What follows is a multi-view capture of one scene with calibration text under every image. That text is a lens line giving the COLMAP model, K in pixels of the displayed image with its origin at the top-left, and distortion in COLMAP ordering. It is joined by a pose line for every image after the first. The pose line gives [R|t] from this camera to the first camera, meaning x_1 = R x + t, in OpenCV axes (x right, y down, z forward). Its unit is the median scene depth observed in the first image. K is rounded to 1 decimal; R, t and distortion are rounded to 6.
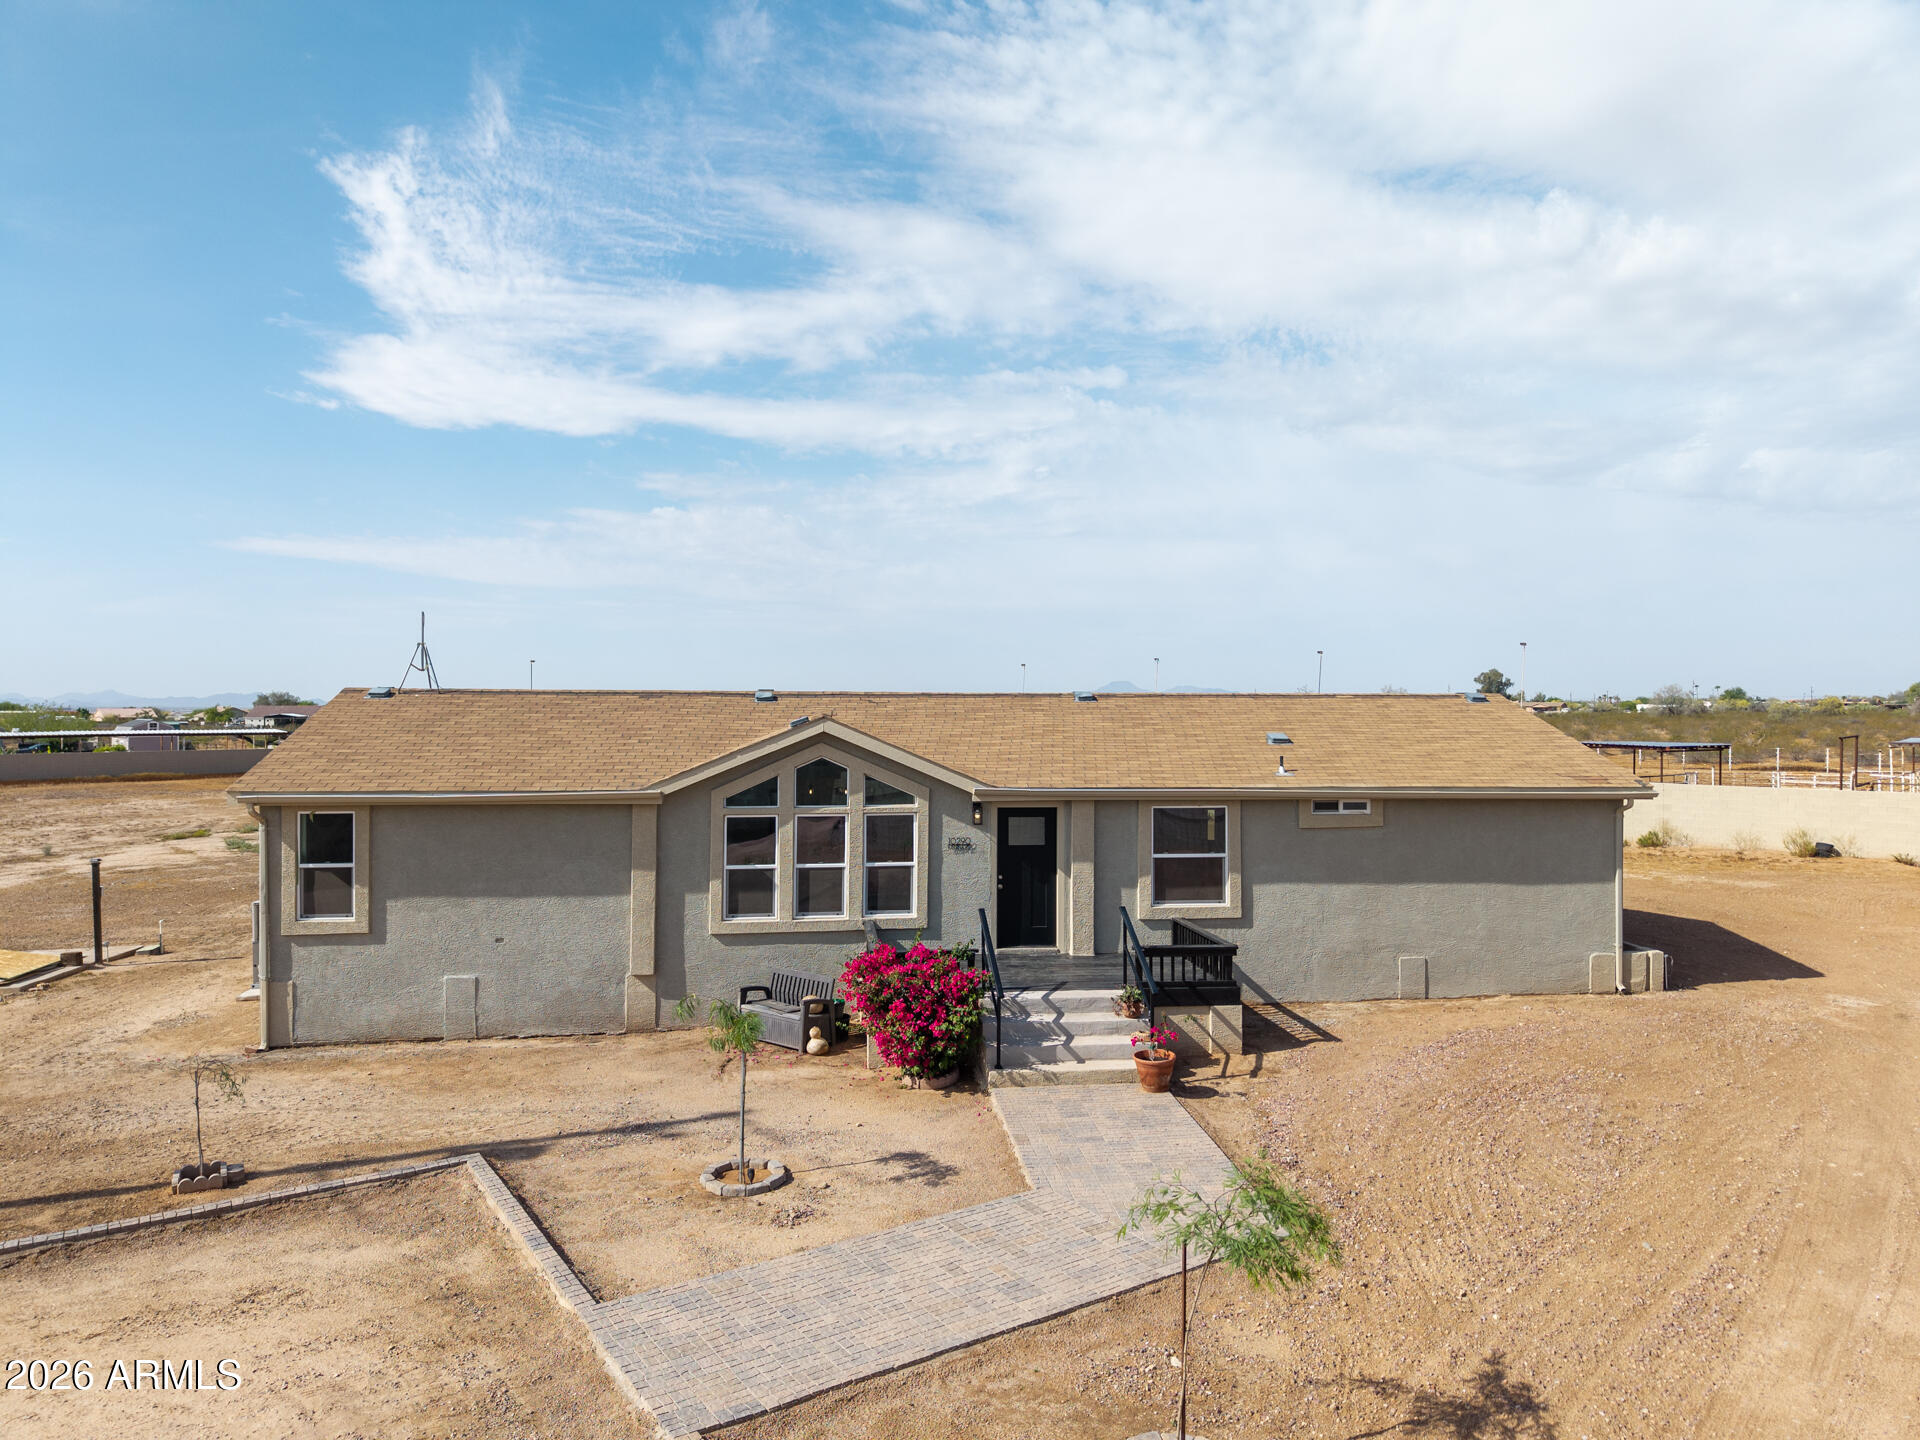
lens RADIAL K [[1291.7, 0, 968.3], [0, 1291.7, 723.8], [0, 0, 1]] dist [0.019358, -0.016569]
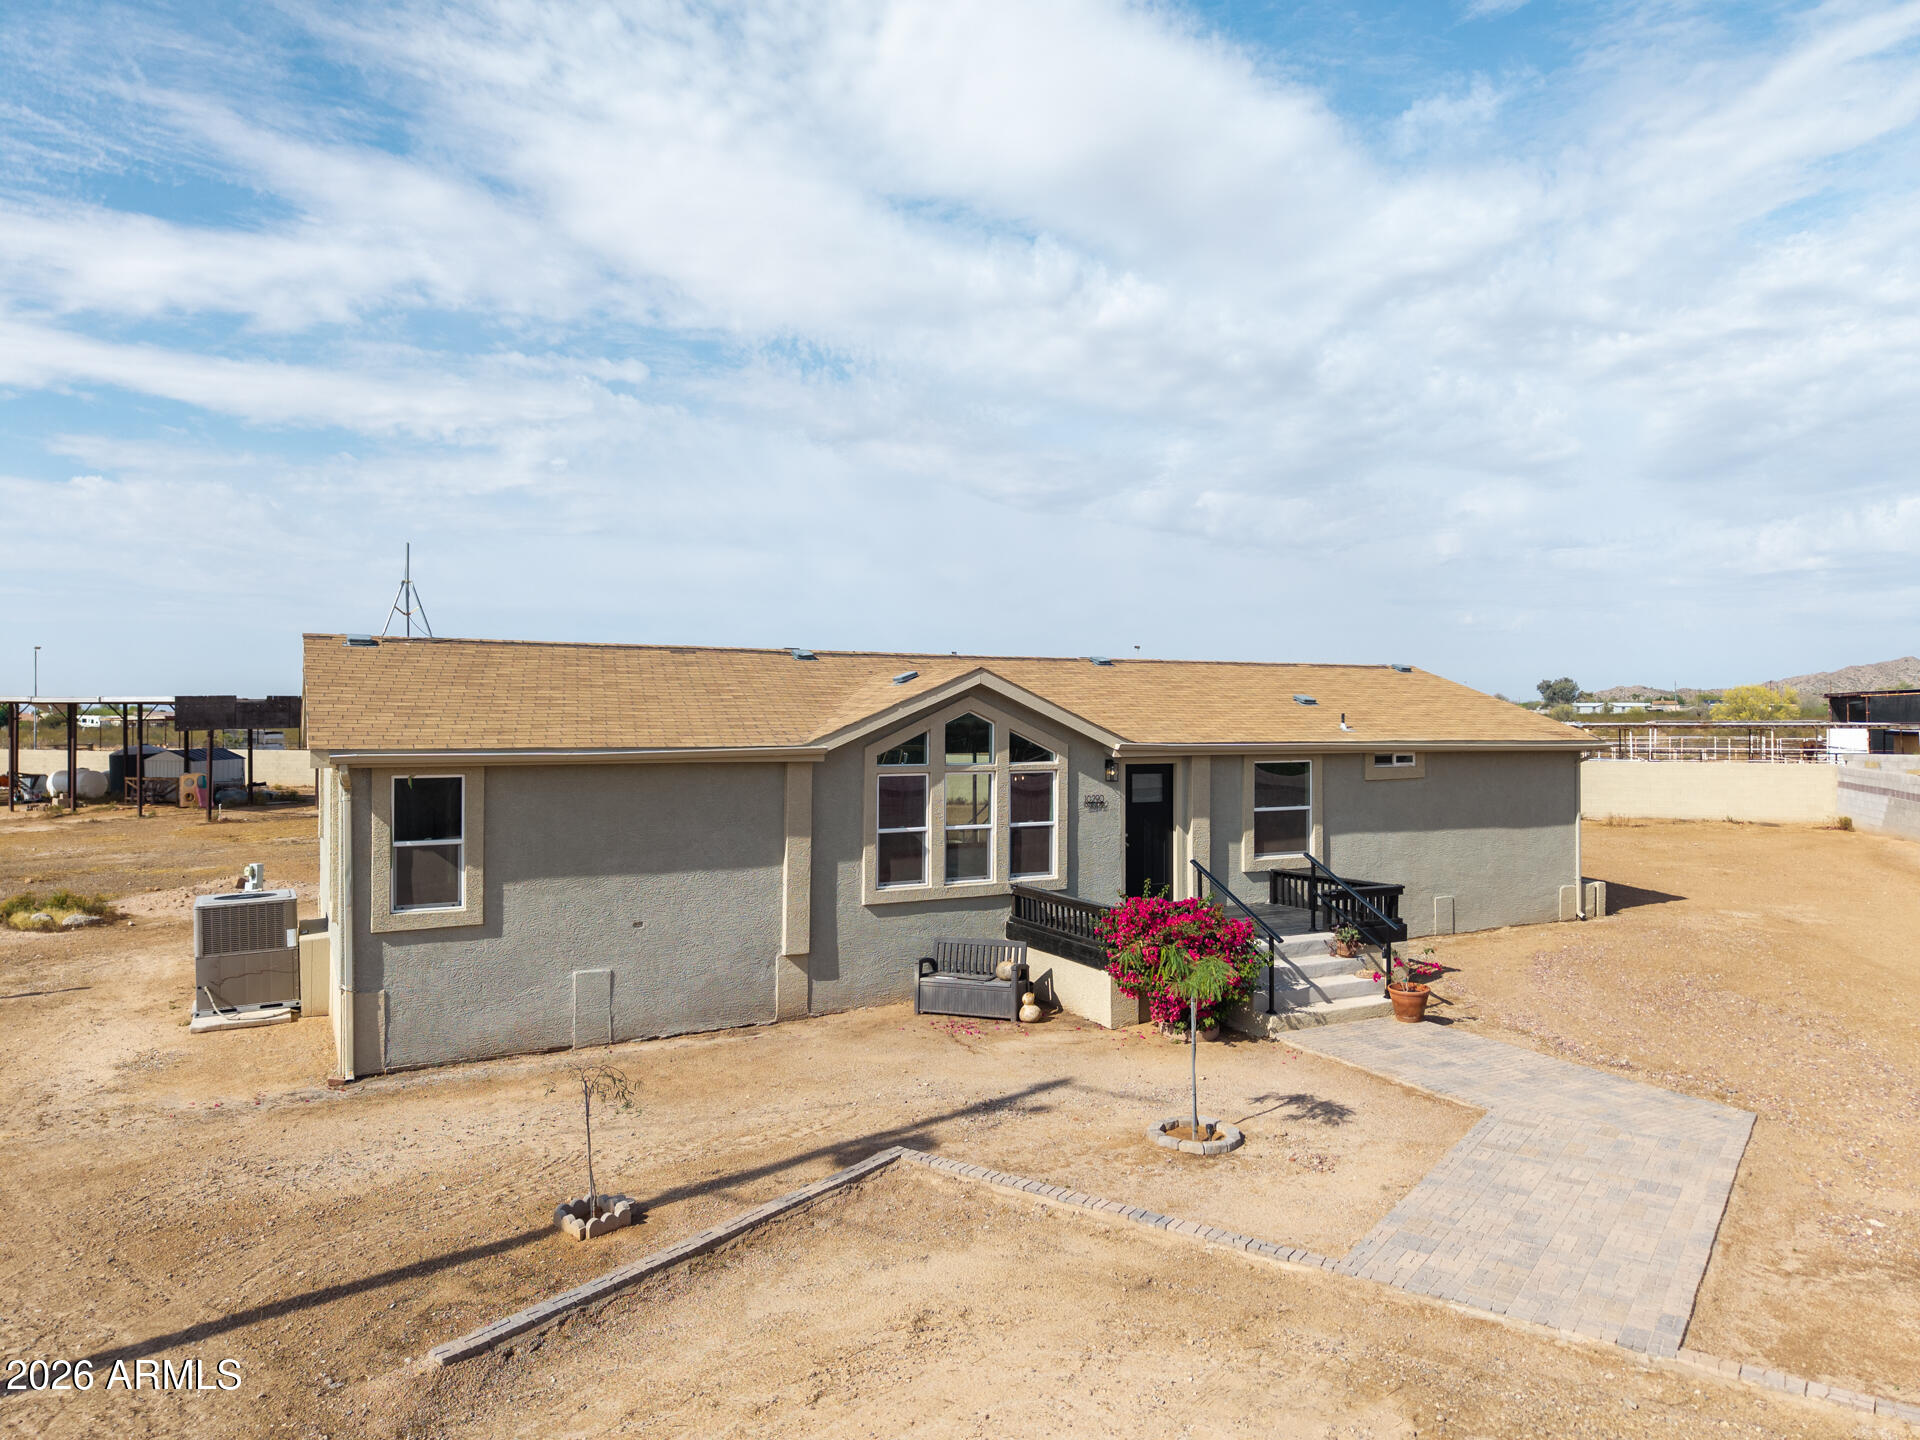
lens RADIAL K [[1291.7, 0, 968.3], [0, 1291.7, 723.8], [0, 0, 1]] dist [0.019358, -0.016569]
pose [[0.932874, -0.002120, 0.360198, -0.459147], [0.003357, 0.999990, -0.002807, 0.038217], [-0.360188, 0.003828, 0.932872, 0.130012]]
